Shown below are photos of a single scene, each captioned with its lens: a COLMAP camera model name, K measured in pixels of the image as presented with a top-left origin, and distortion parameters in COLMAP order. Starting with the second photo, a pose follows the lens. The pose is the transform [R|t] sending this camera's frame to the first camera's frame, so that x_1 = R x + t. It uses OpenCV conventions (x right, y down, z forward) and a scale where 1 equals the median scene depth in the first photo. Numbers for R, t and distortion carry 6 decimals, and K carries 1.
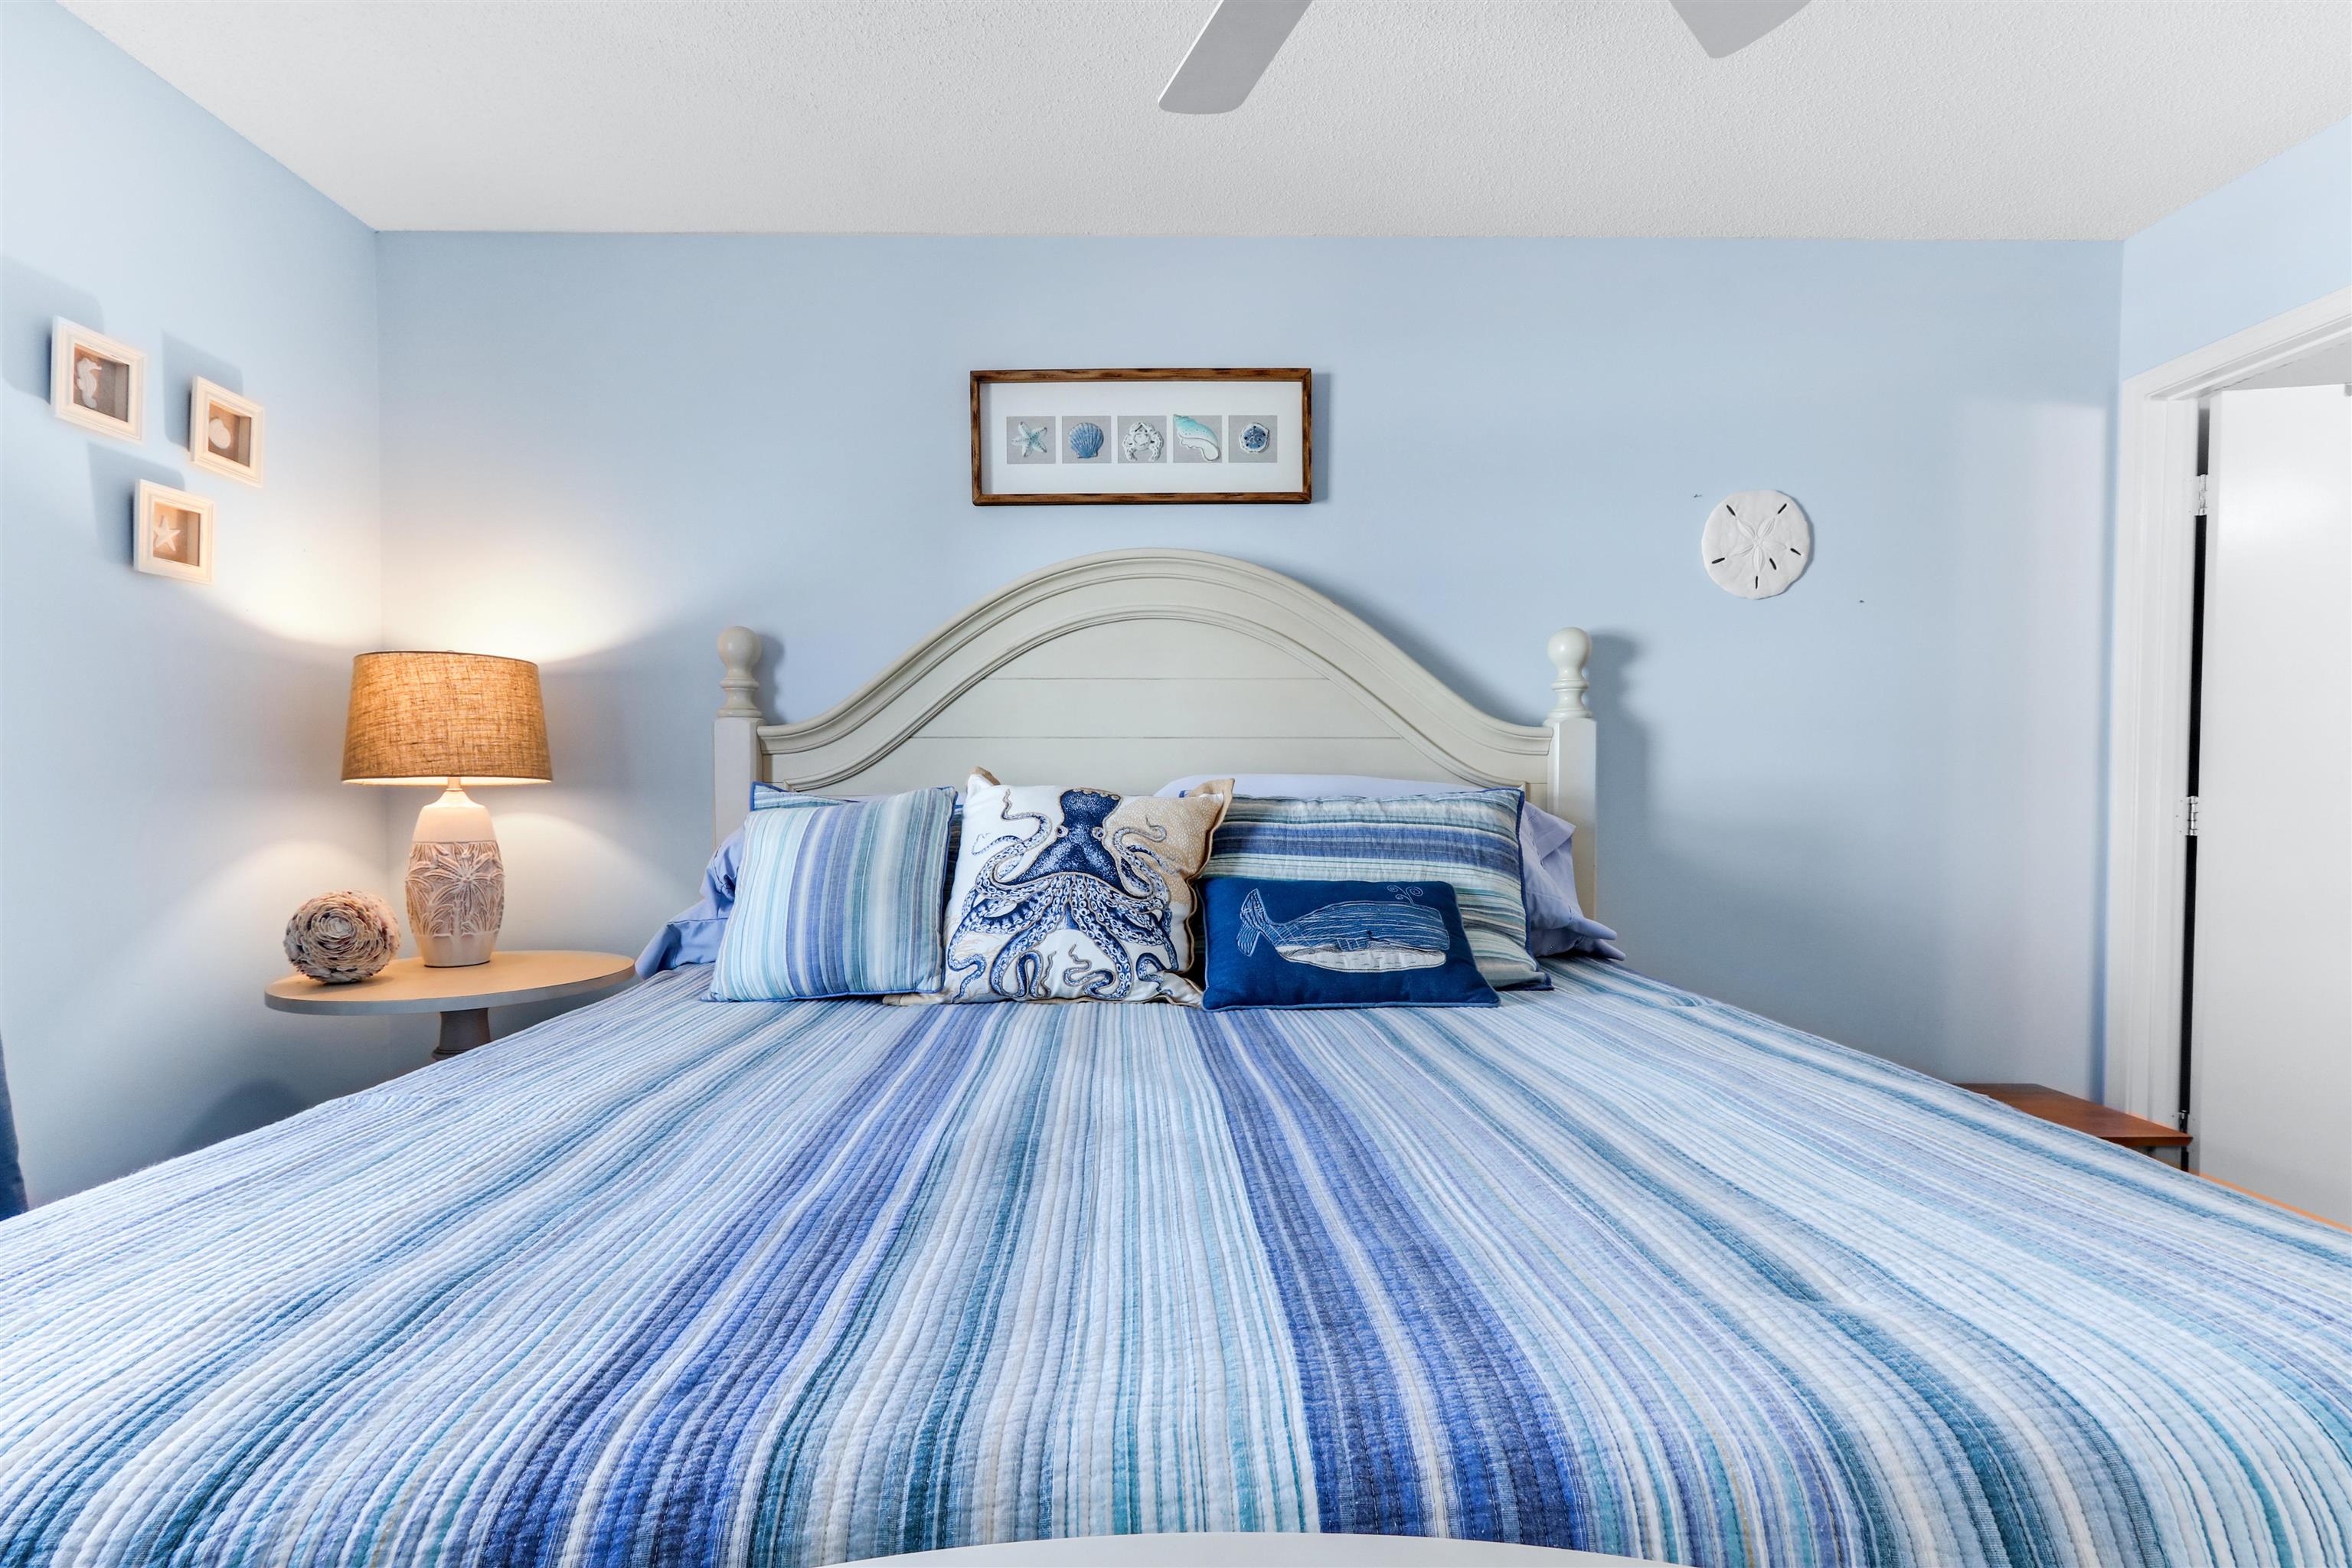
lens RADIAL K [[1132.2, 0, 1189.2], [0, 1132.2, 831.1], [0, 0, 1]] dist [-0.000096, -0.000544]
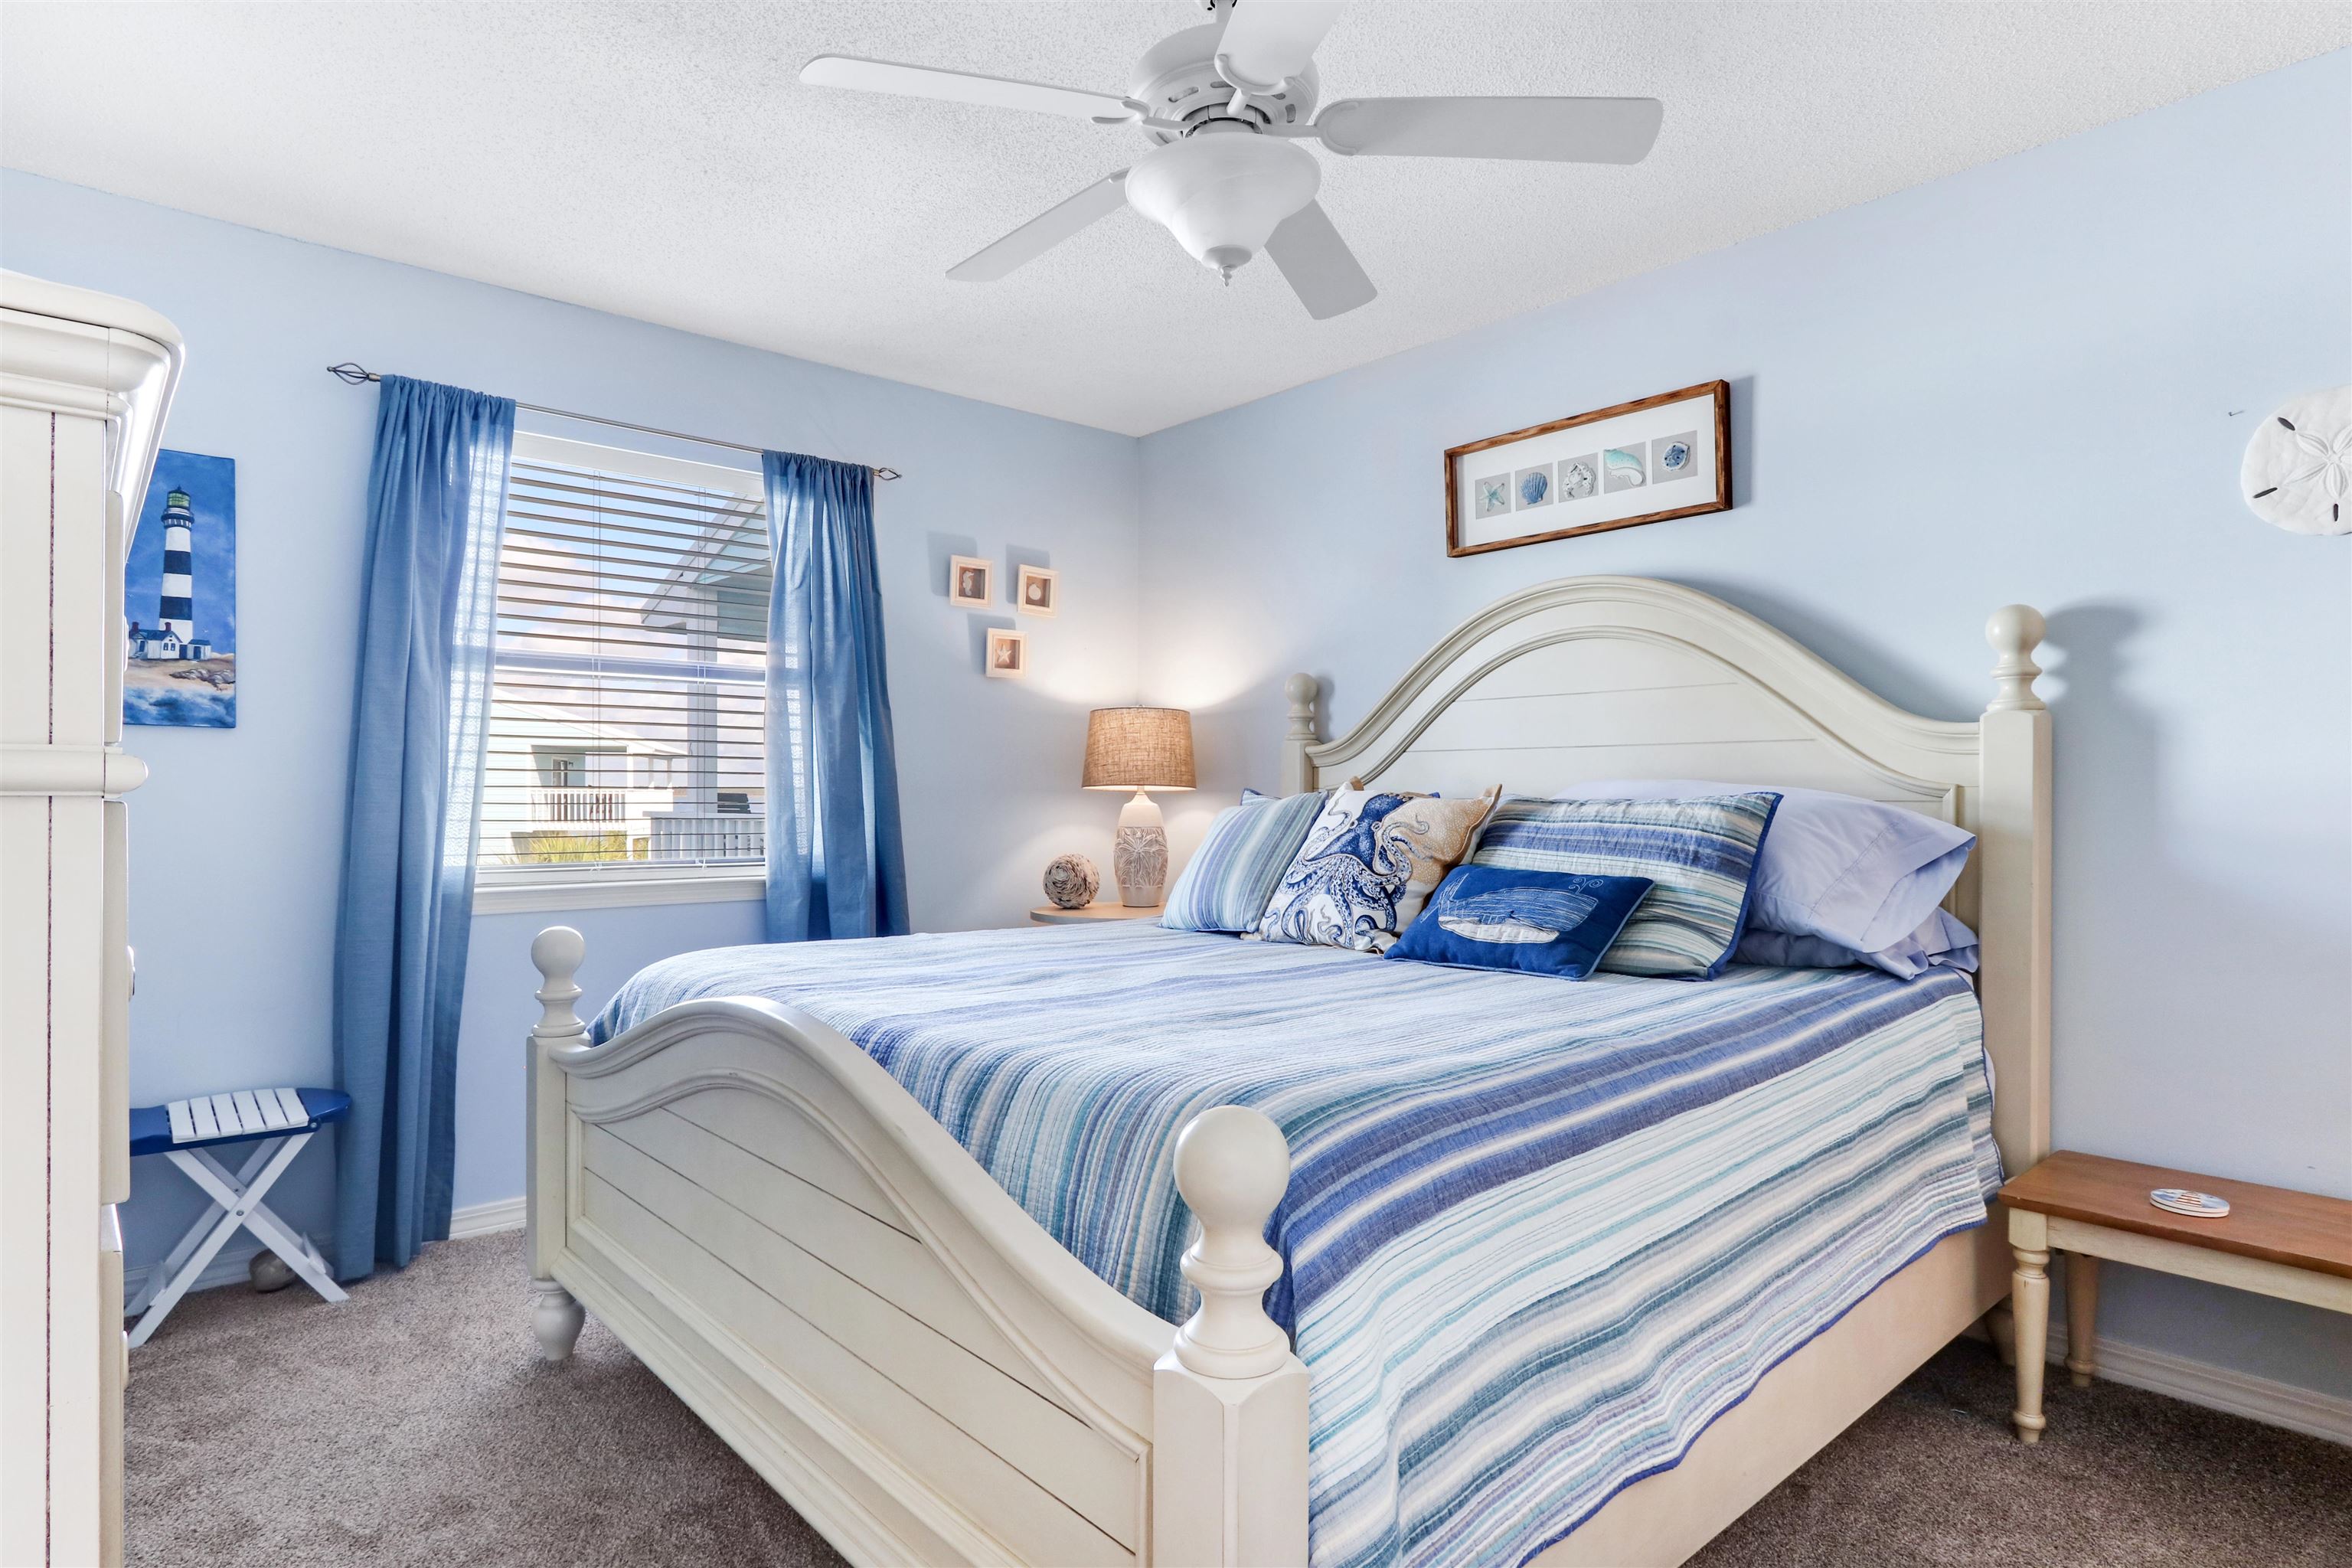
lens RADIAL K [[1314.8, 0, 1139.9], [0, 1314.8, 794.4], [0, 0, 1]] dist [-0.004088, 0.000330]
pose [[0.636148, 0.000621, -0.771567, 0.841410], [-0.029958, 0.999265, -0.023895, 0.008767], [0.770986, 0.038316, 0.635699, -0.169017]]
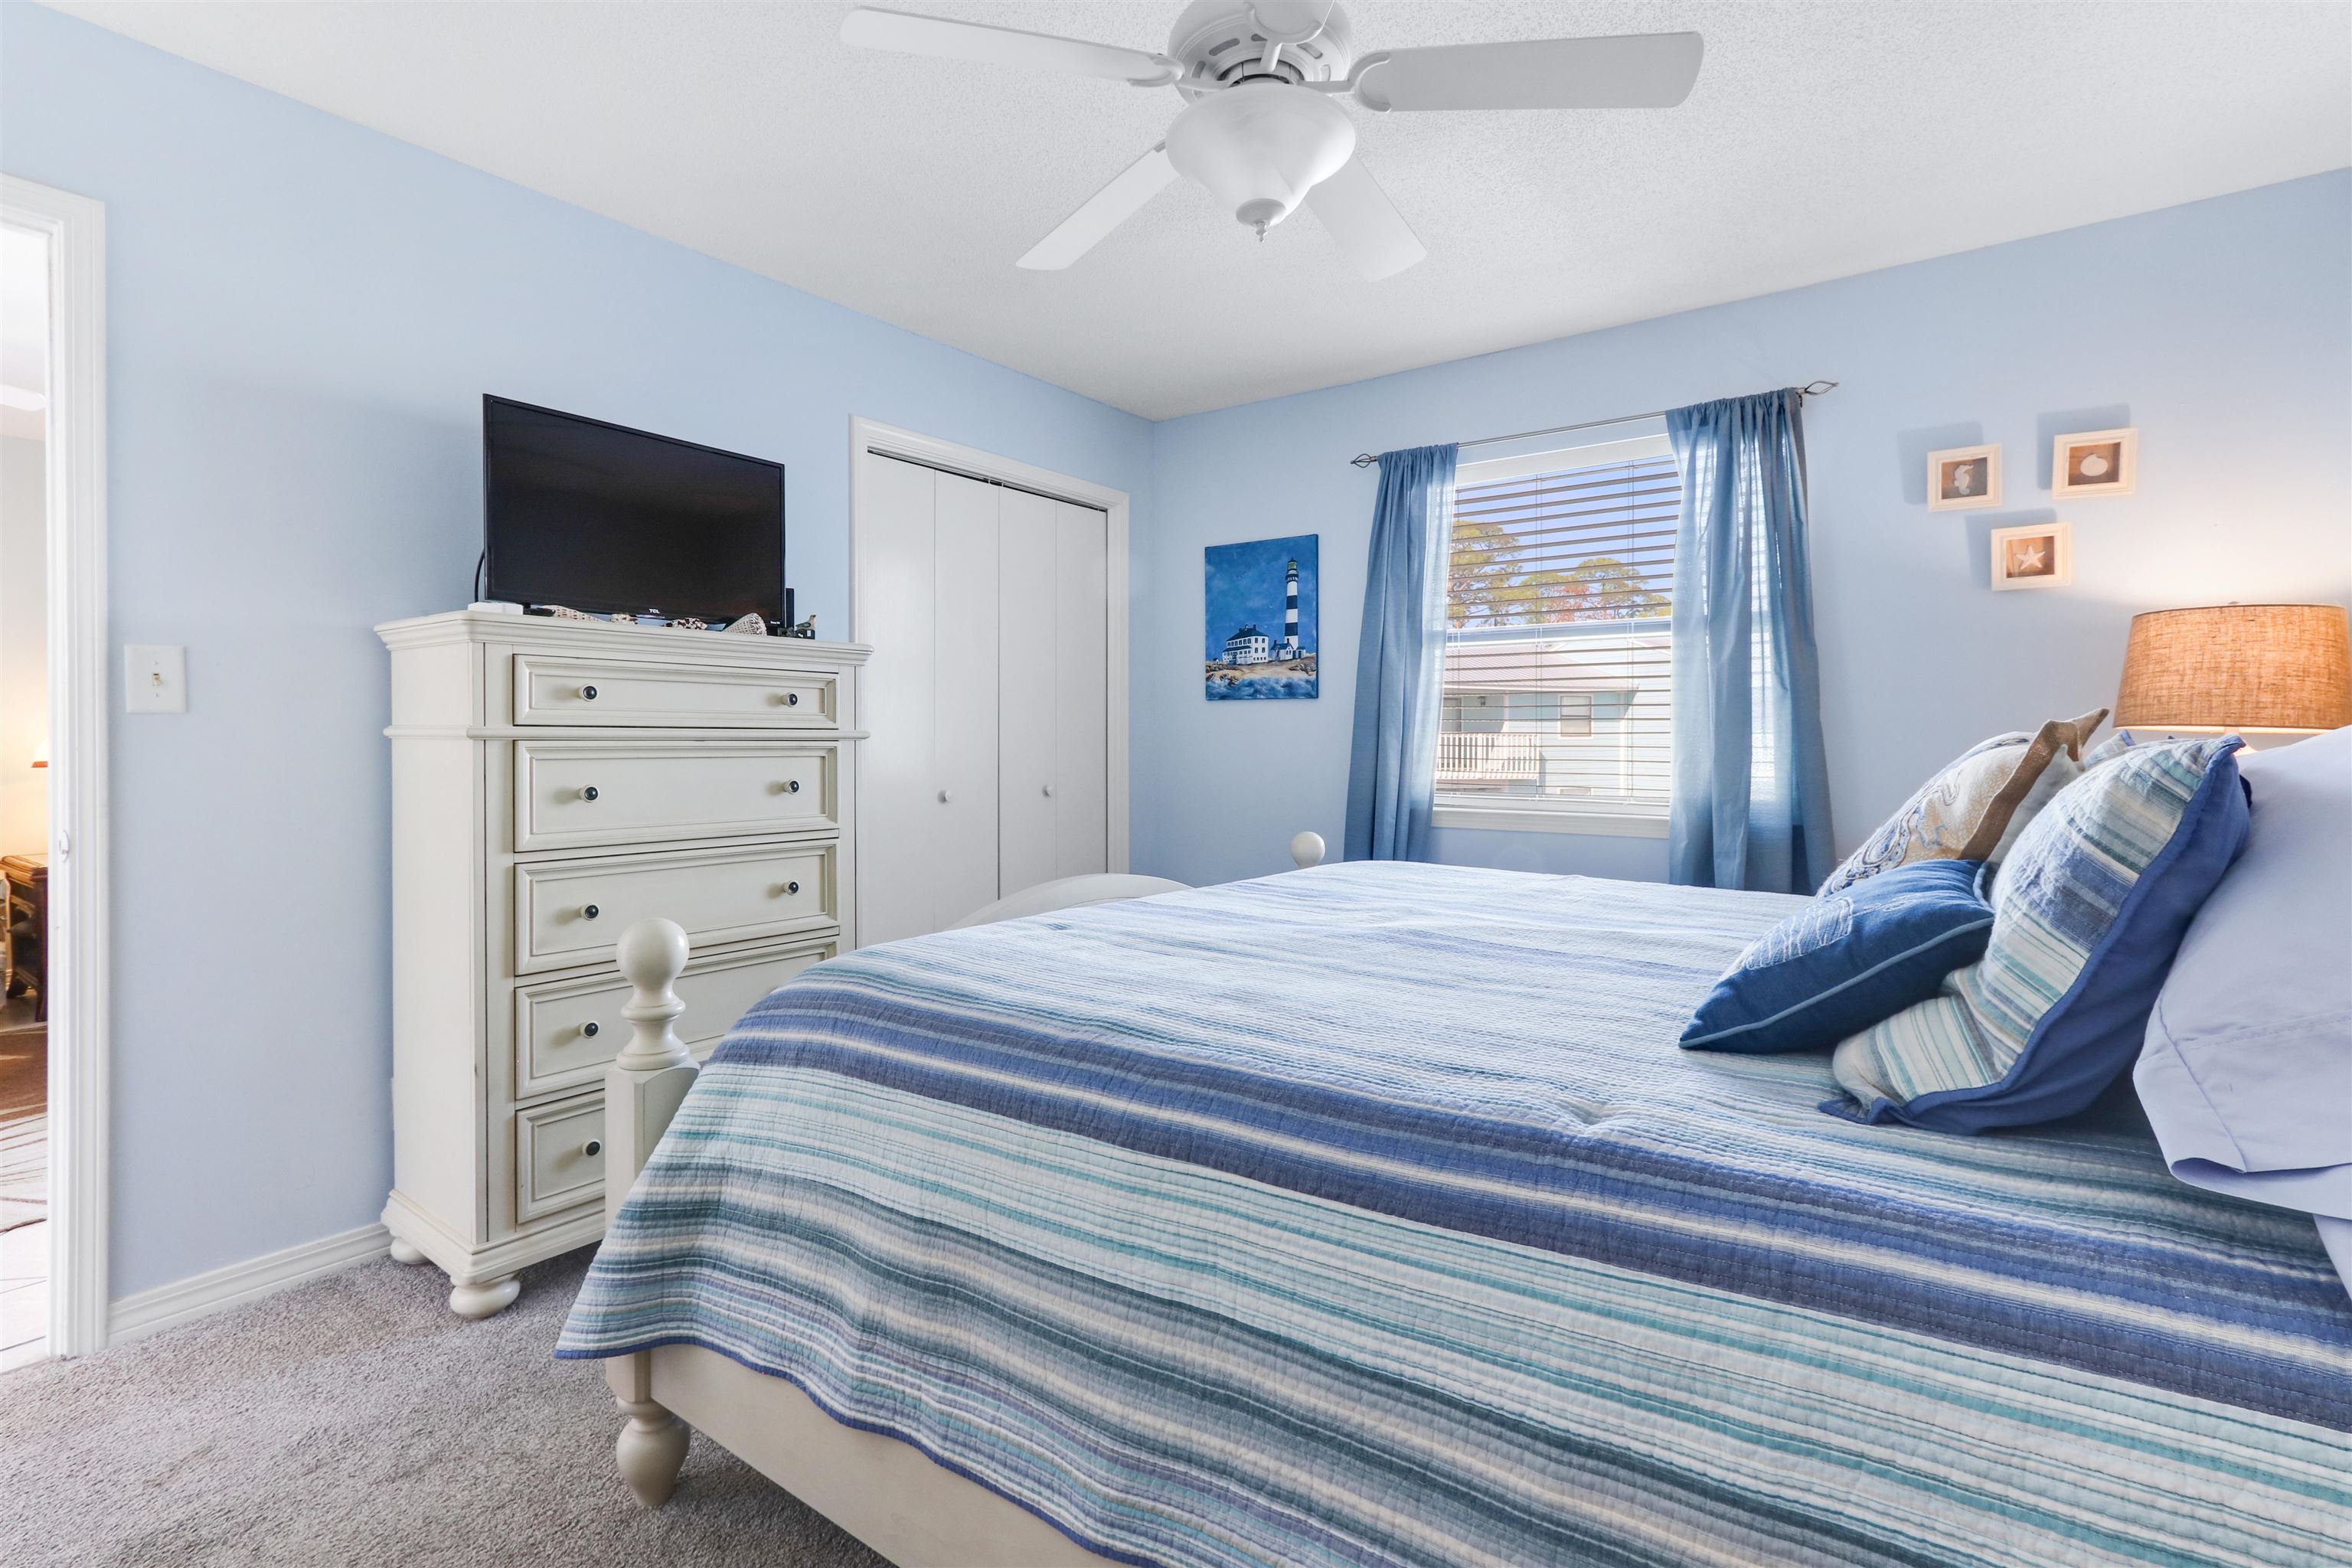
lens RADIAL K [[1132.2, 0, 1175.4], [0, 1132.2, 741.6], [0, 0, 1]] dist [-0.001024, -0.000269]
pose [[-0.631198, 0.002128, -0.775618, 0.834598], [-0.029712, 0.999196, 0.026921, -0.036503], [0.775052, 0.040037, -0.630628, 1.021481]]
